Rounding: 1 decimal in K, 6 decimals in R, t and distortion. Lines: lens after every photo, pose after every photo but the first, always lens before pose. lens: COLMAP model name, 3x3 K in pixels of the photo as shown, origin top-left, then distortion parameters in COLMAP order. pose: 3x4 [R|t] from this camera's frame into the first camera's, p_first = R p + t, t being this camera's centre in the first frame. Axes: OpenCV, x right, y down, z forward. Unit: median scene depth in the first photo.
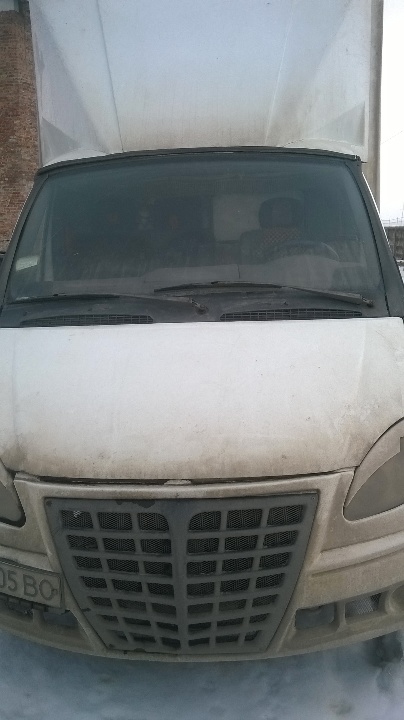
lens RADIAL K [[625.7, 0, 212.7], [0, 625.7, 361.2], [0, 0, 1]] dist [0.054504, -0.094986]
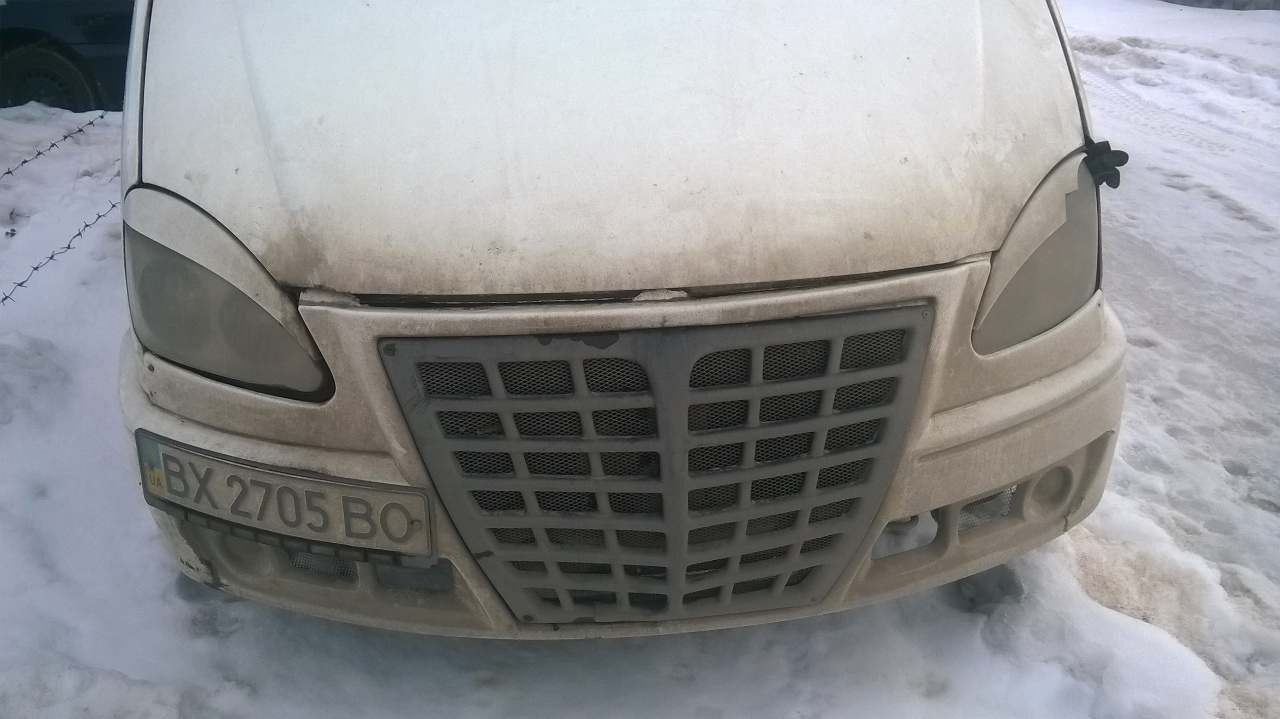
lens RADIAL K [[1112.4, 0, 643.2], [0, 1112.4, 362.3], [0, 0, 1]] dist [0.054504, -0.094986]
pose [[0.985244, -0.049768, 0.163757, -0.181984], [0.015139, 0.978380, 0.206262, 0.056118], [-0.170482, -0.200739, 0.964697, 0.134239]]
